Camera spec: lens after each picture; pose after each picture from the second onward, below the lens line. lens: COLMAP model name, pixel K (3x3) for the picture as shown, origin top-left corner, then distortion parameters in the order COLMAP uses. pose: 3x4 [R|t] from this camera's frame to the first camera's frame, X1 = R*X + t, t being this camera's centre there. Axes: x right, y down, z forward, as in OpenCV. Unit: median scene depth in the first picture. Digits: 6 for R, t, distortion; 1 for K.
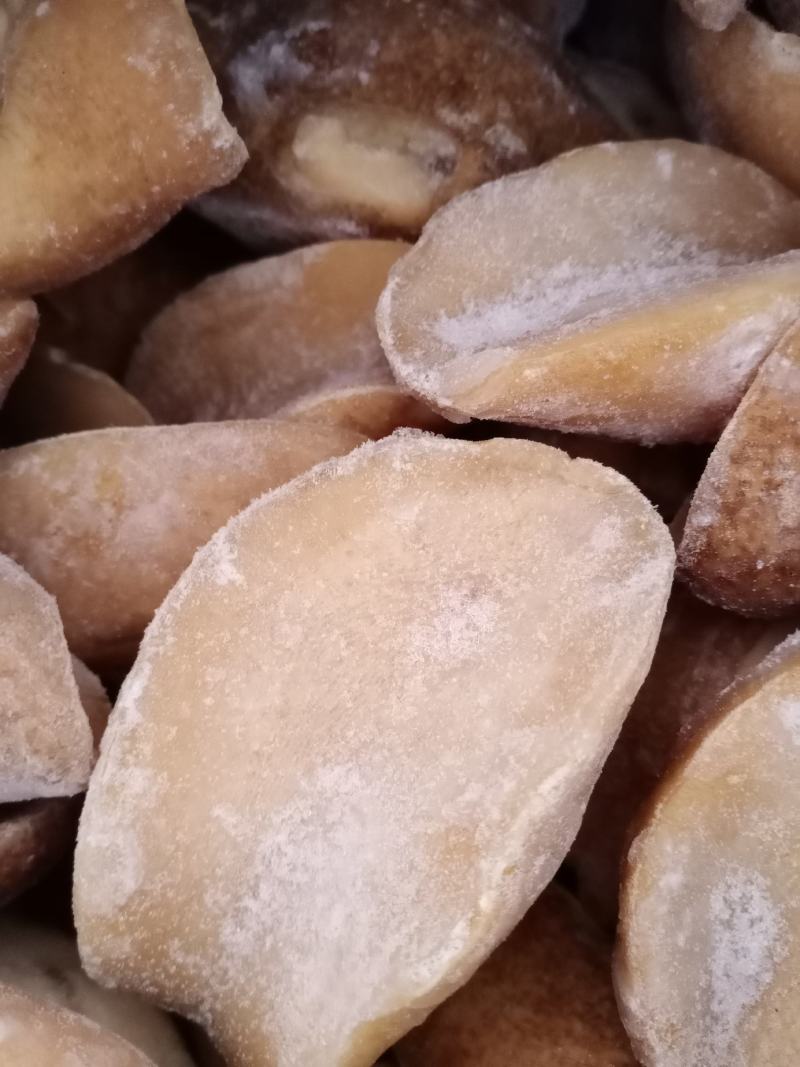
lens RADIAL K [[949.5, 0, 399.4], [0, 949.5, 525.7], [0, 0, 1]] dist [0.003646, -0.089506]
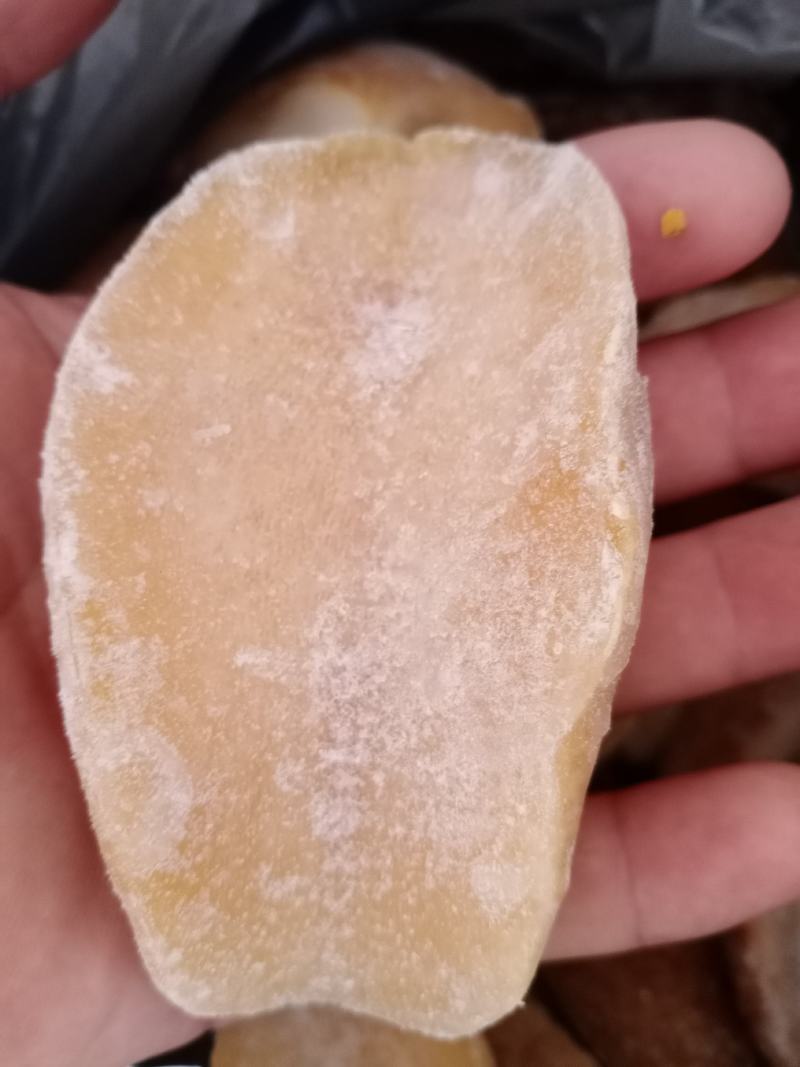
lens RADIAL K [[949.5, 0, 408.2], [0, 949.5, 532.2], [0, 0, 1]] dist [0.003646, -0.089506]
pose [[0.847008, -0.435038, 0.305481, -0.265557], [0.464899, 0.884894, -0.028841, 0.295390], [-0.257771, 0.166446, 0.951761, 0.230722]]
